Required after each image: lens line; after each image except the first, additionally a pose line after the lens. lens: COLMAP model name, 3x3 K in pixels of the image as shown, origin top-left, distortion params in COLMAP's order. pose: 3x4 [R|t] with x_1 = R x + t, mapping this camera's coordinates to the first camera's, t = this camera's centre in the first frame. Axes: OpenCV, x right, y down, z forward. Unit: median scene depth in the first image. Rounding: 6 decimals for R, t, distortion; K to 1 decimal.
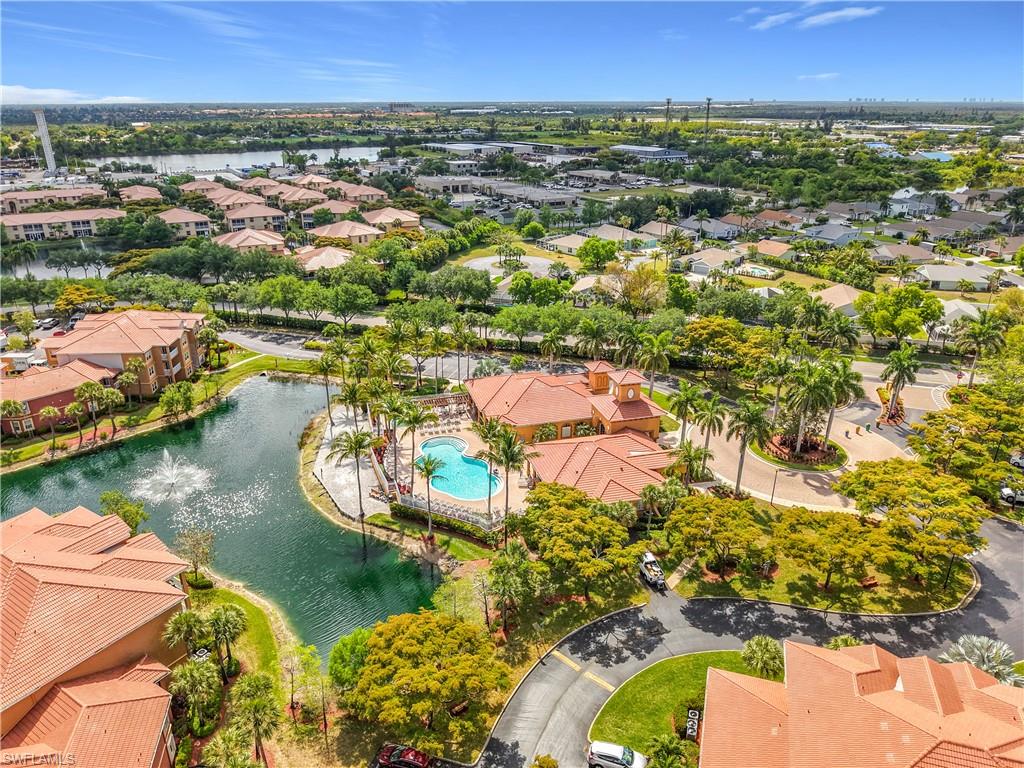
lens RADIAL K [[714.6, 0, 512.0], [0, 714.6, 384.0], [0, 0, 1]] dist [0.005876, 0.003013]
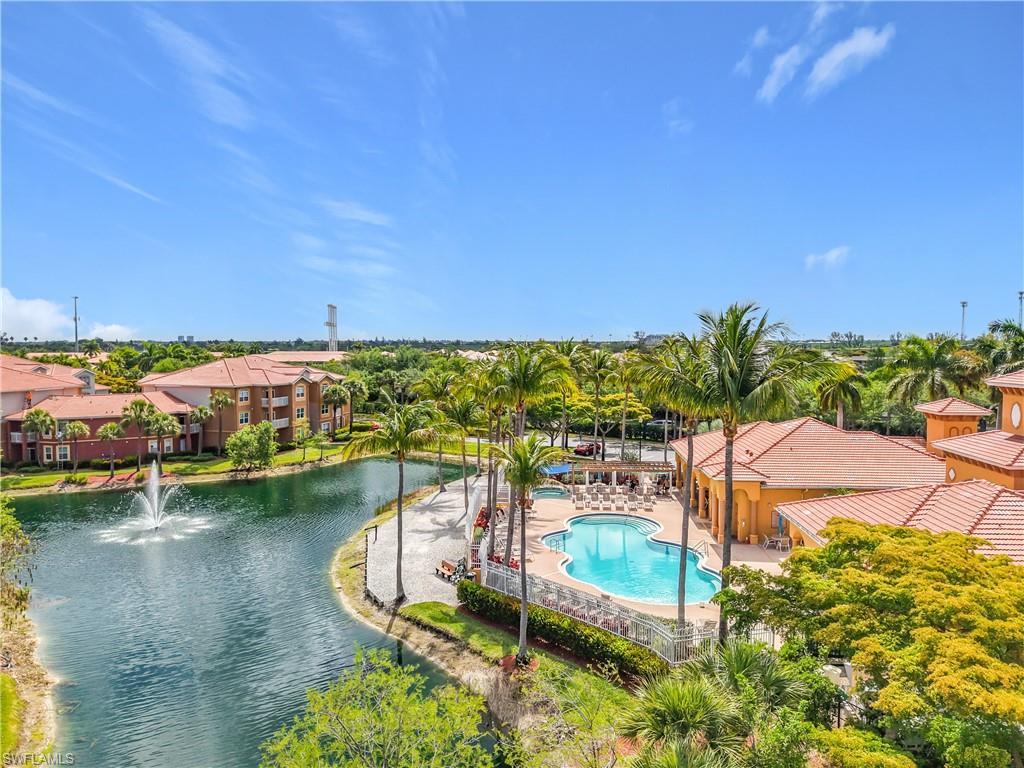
lens RADIAL K [[714.6, 0, 512.0], [0, 714.6, 384.0], [0, 0, 1]] dist [0.005876, 0.003013]
pose [[0.940335, 0.026551, -0.339211, 0.008317], [-0.131785, 0.947555, -0.291157, 0.175193], [0.313691, 0.318488, 0.894518, 0.567880]]
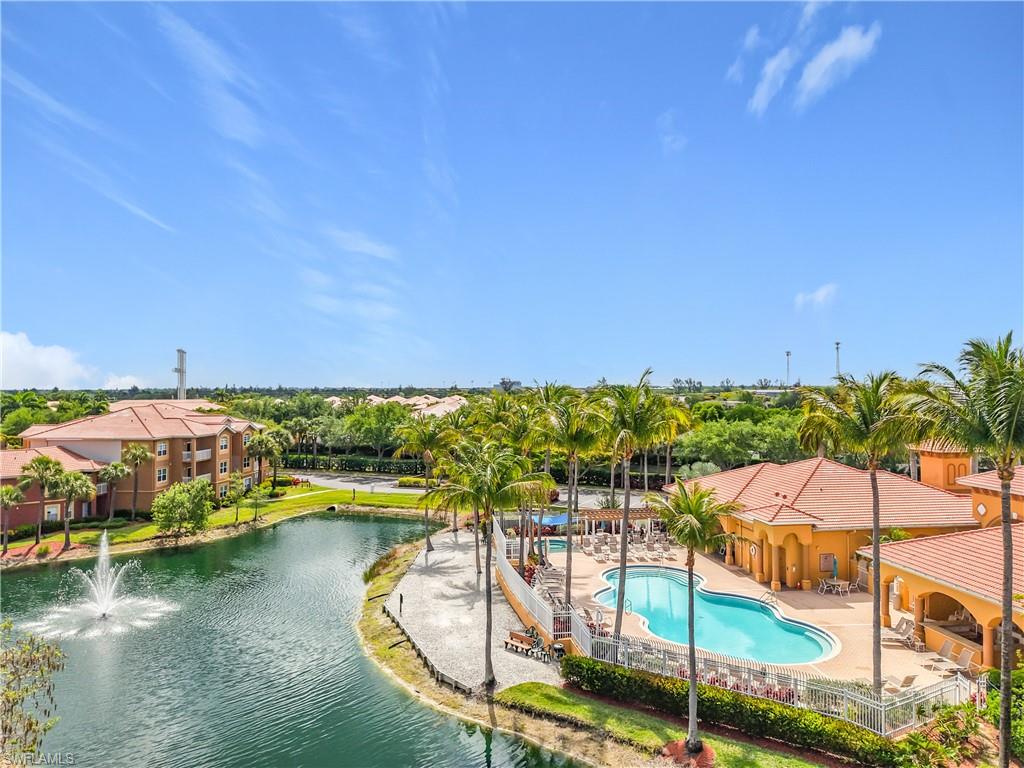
lens RADIAL K [[714.6, 0, 512.0], [0, 714.6, 384.0], [0, 0, 1]] dist [0.005876, 0.003013]
pose [[0.989990, 0.001209, -0.141135, -0.142303], [-0.054162, 0.926659, -0.371981, 0.175415], [0.130334, 0.375902, 0.917448, 0.580540]]
